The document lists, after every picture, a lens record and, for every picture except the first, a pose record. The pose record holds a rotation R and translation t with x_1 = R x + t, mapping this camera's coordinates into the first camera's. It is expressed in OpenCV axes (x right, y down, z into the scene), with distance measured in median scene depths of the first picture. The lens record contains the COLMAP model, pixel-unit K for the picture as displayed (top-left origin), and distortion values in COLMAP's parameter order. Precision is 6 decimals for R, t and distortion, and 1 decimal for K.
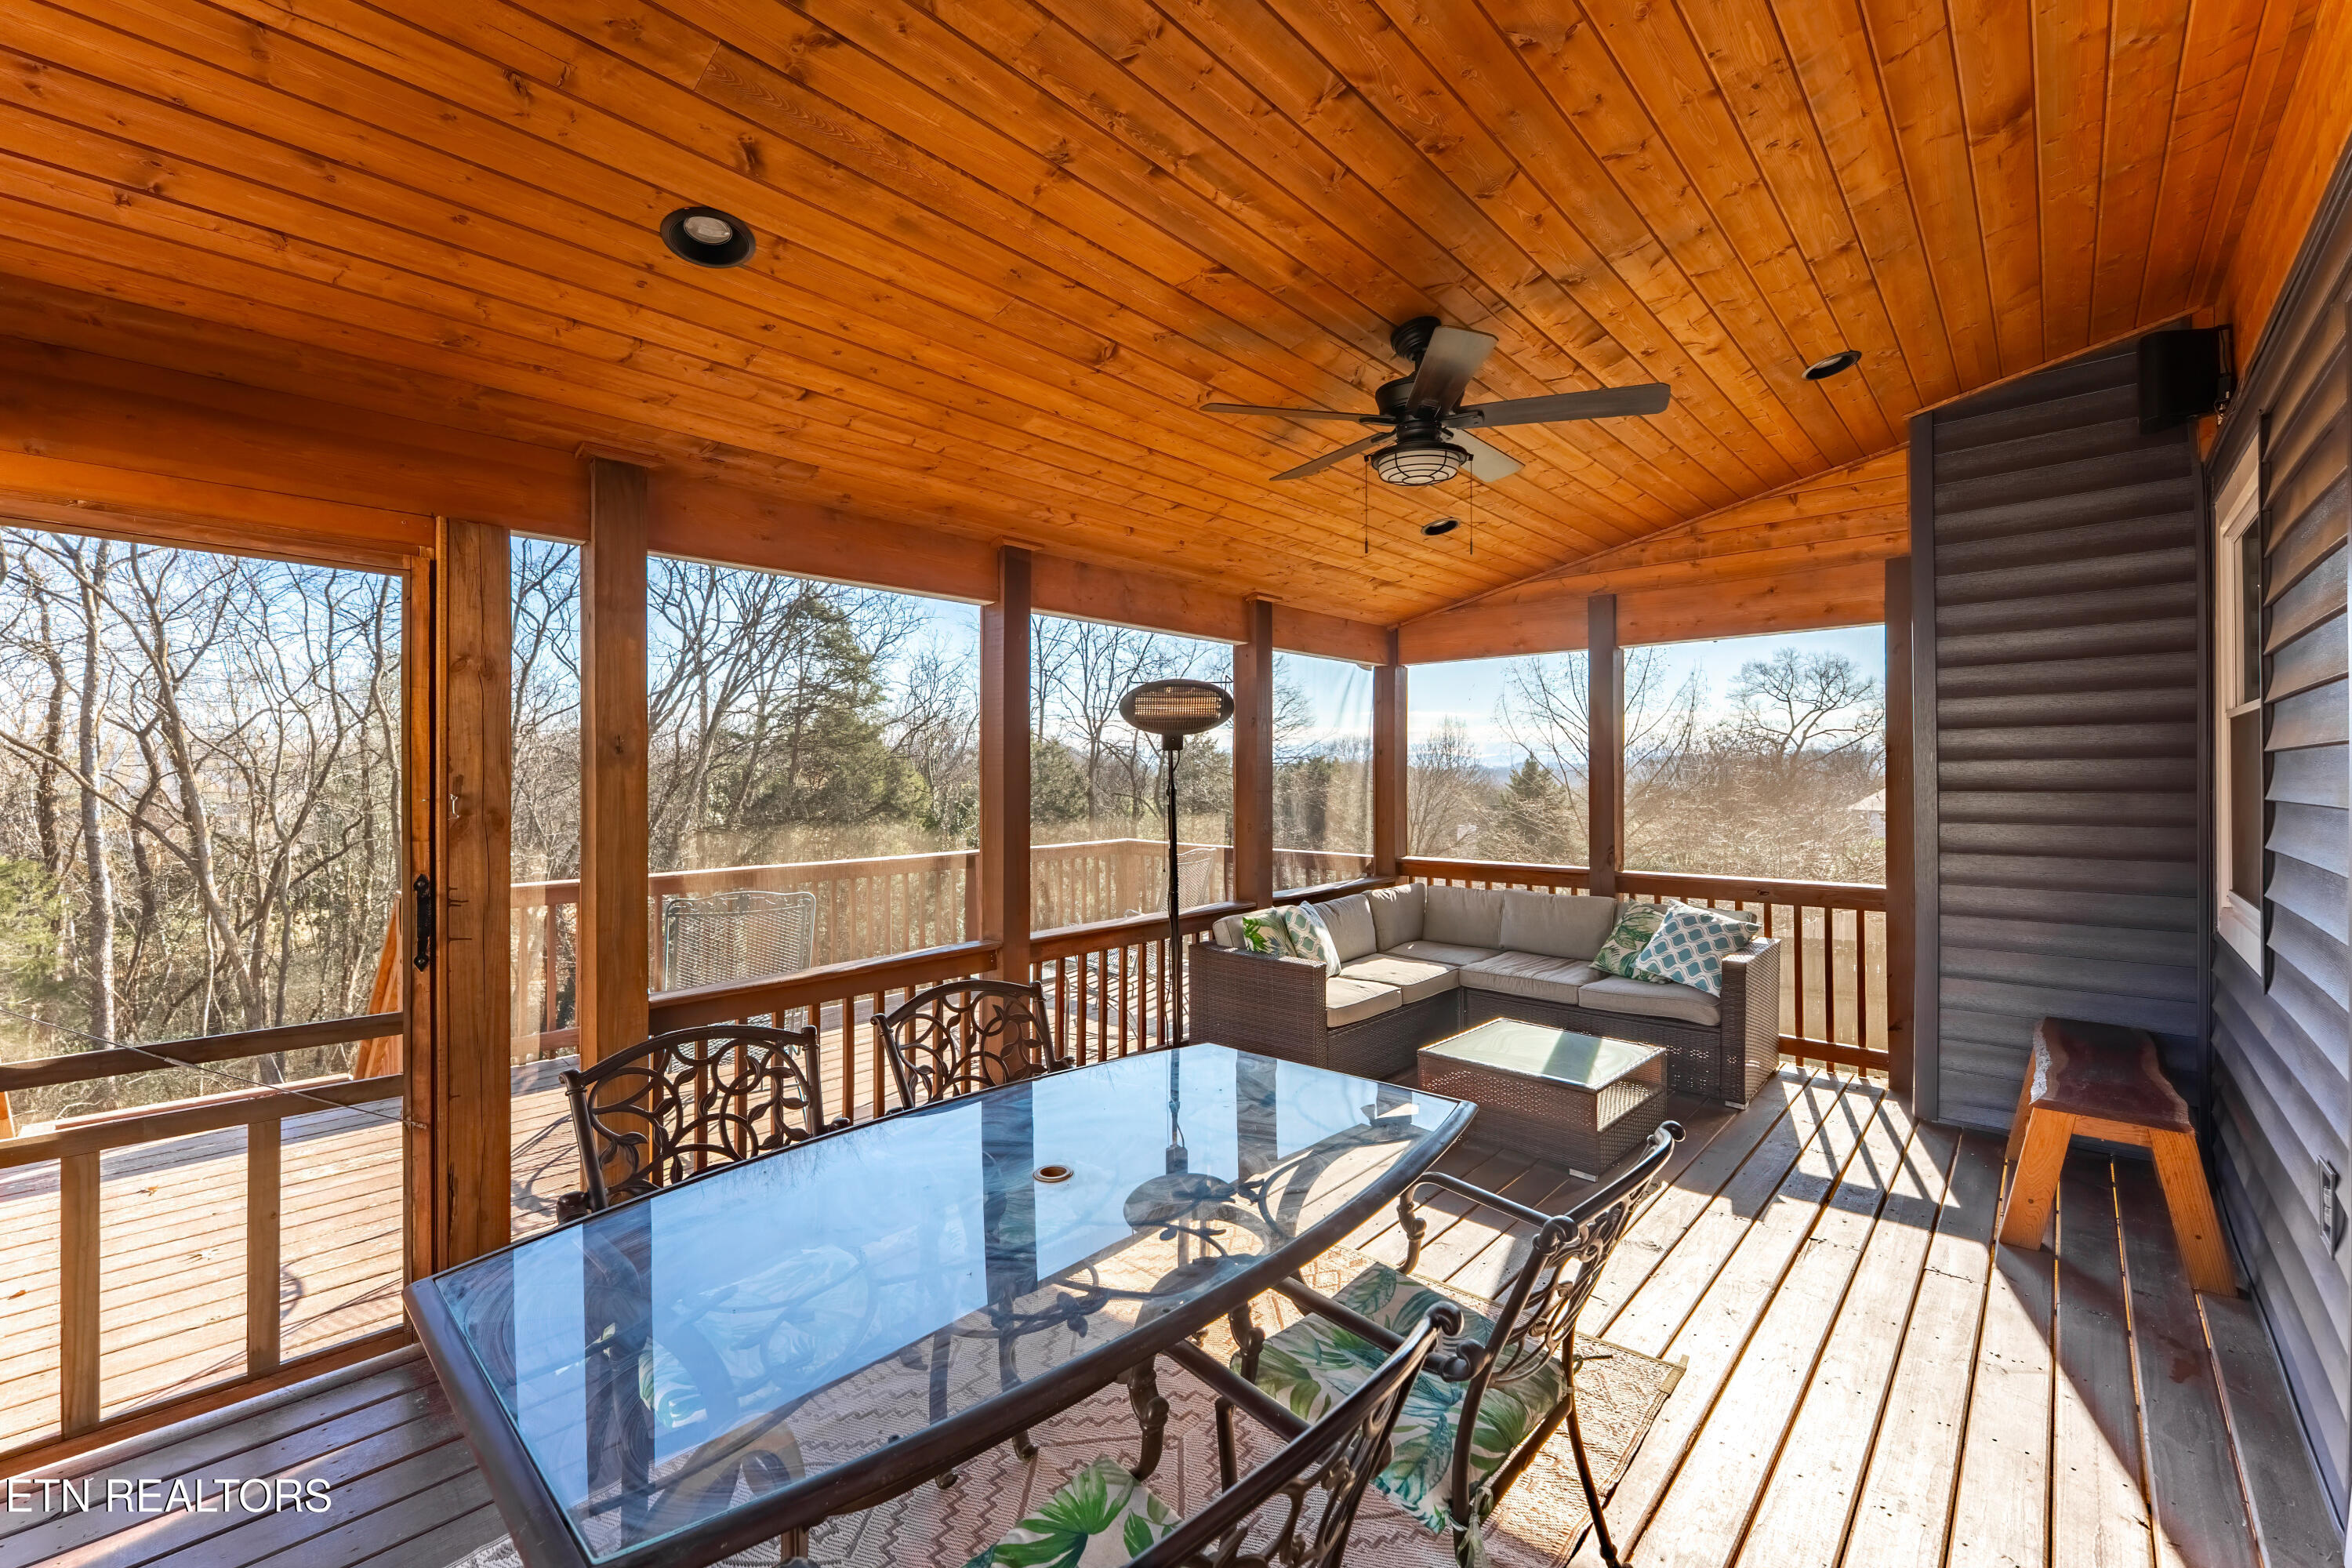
lens RADIAL K [[976.1, 0, 1197.2], [0, 976.1, 789.6], [0, 0, 1]] dist [-0.001079, 0.000230]
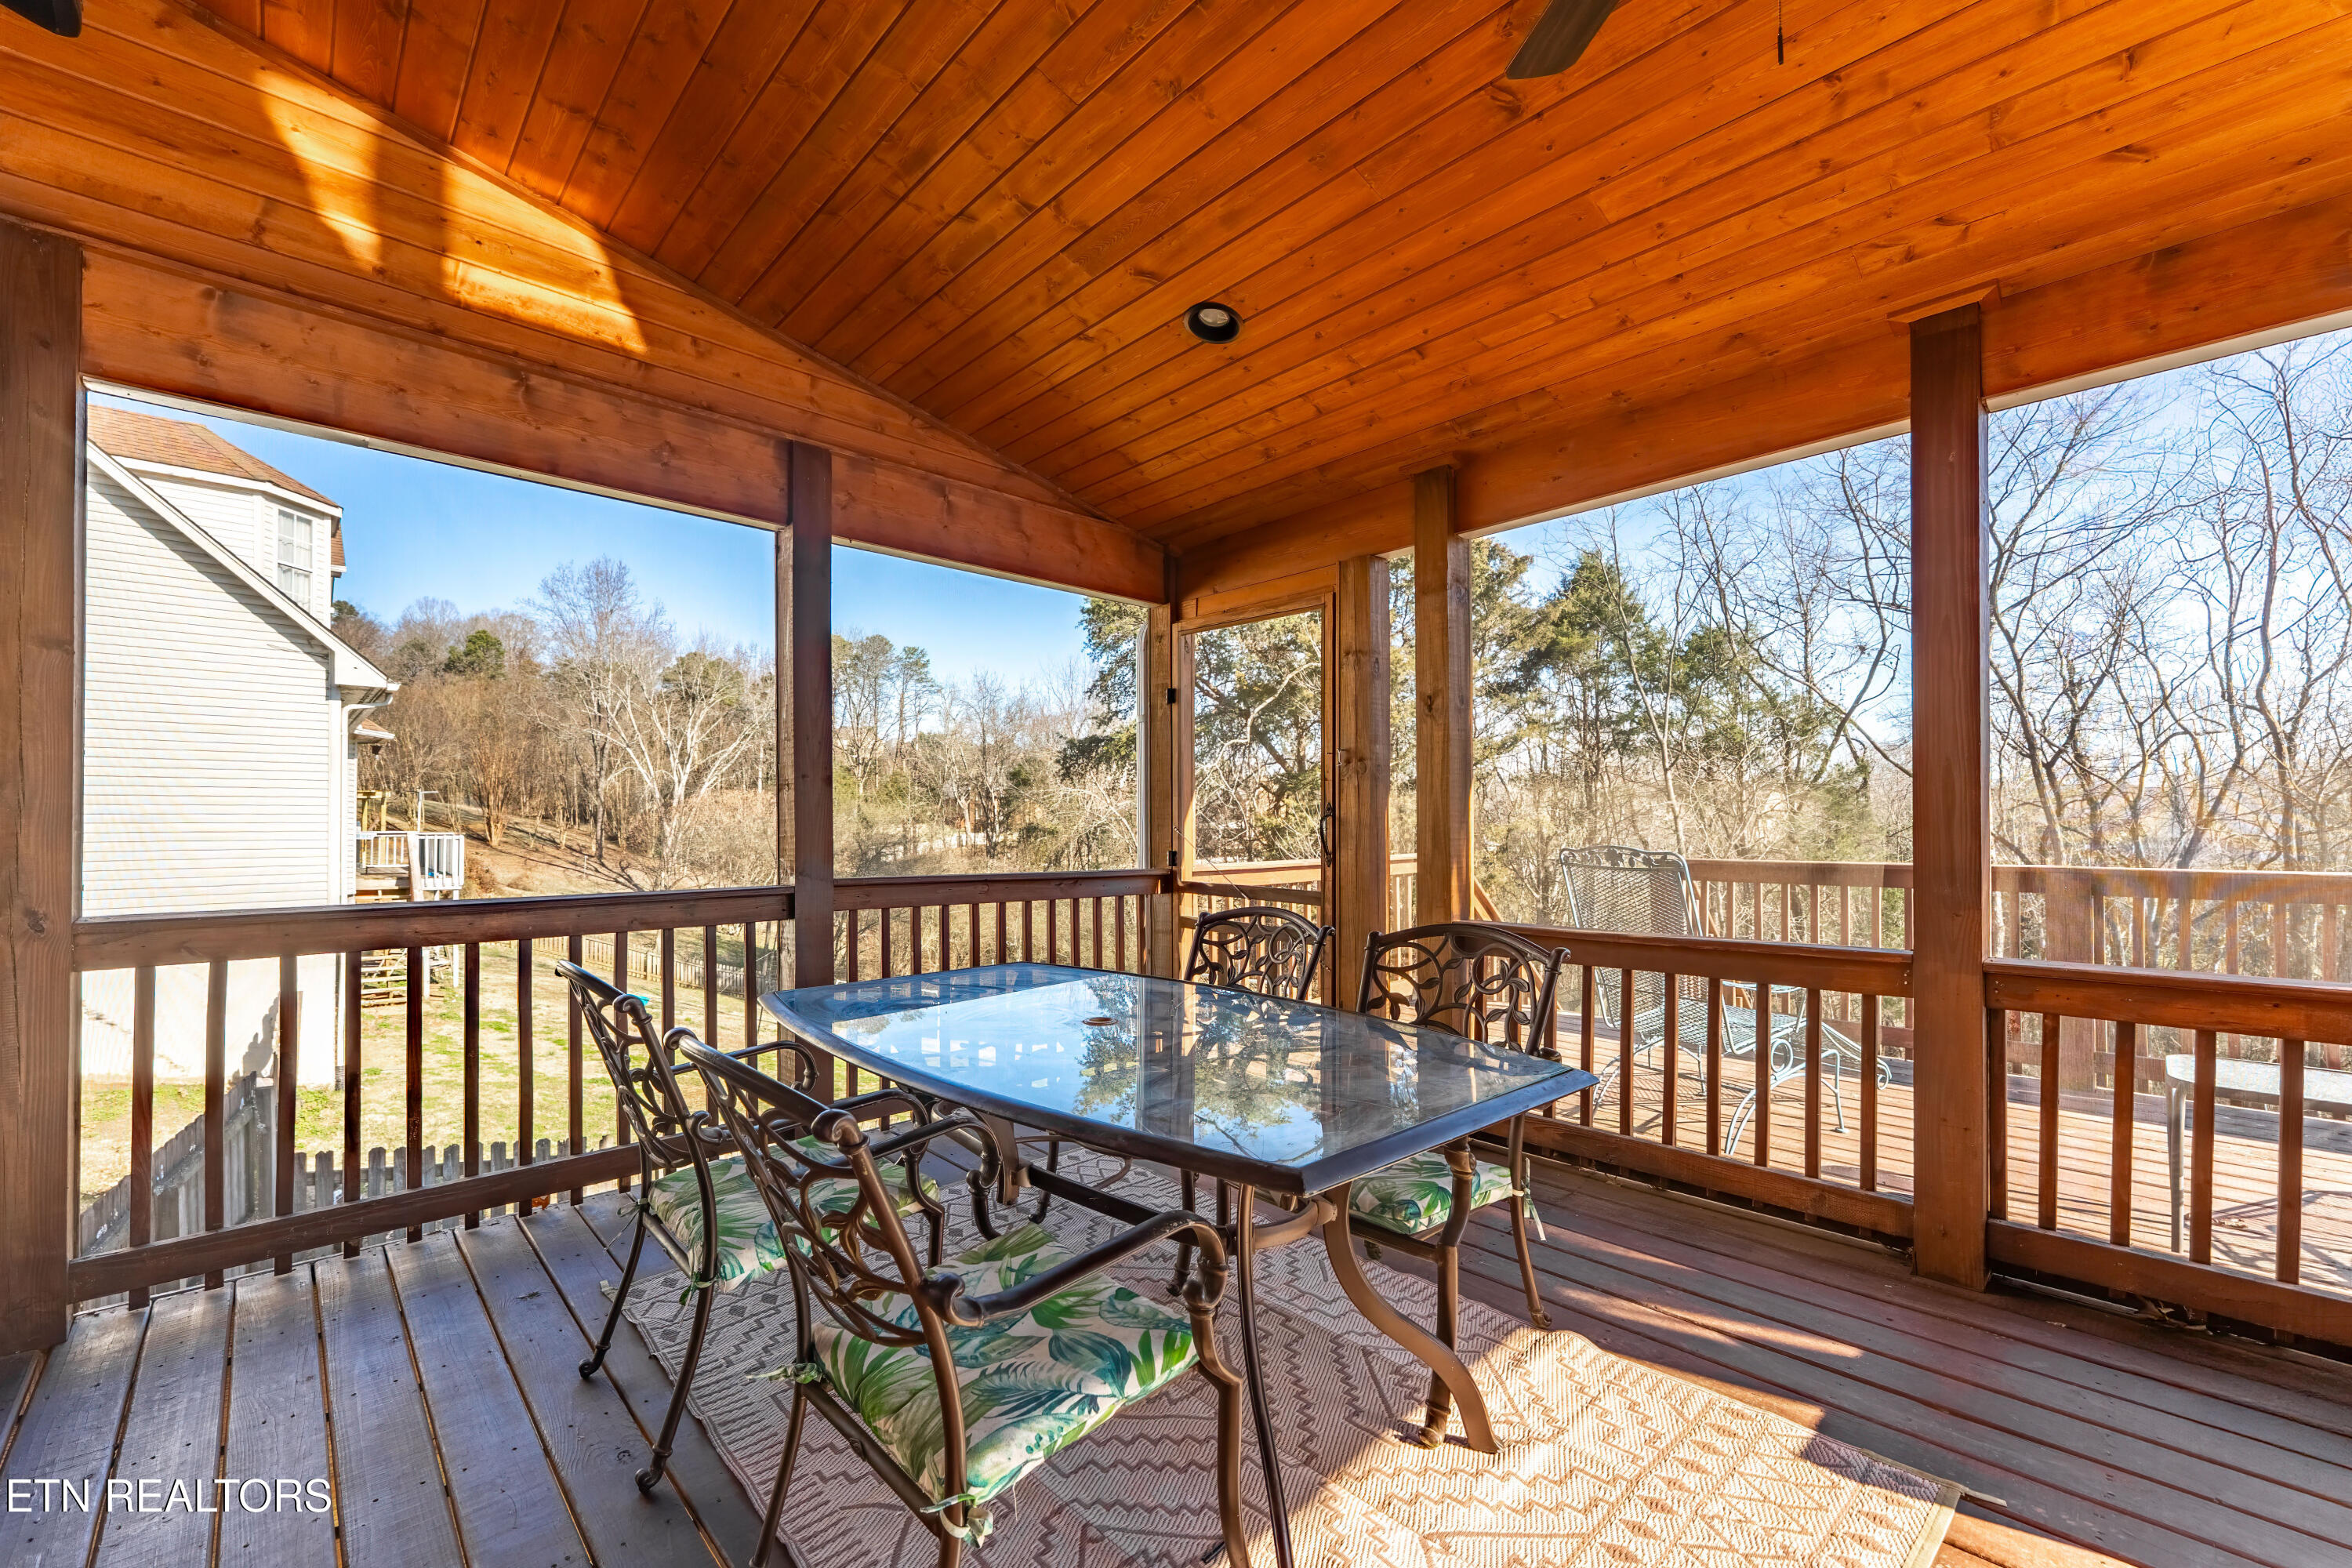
lens RADIAL K [[976.1, 0, 1163.8], [0, 976.1, 816.9], [0, 0, 1]] dist [-0.001079, 0.000230]
pose [[-0.084607, -0.011261, -0.996351, 0.703081], [-0.003478, 0.999933, -0.011006, 0.121930], [0.996408, 0.002534, -0.084640, 0.833474]]
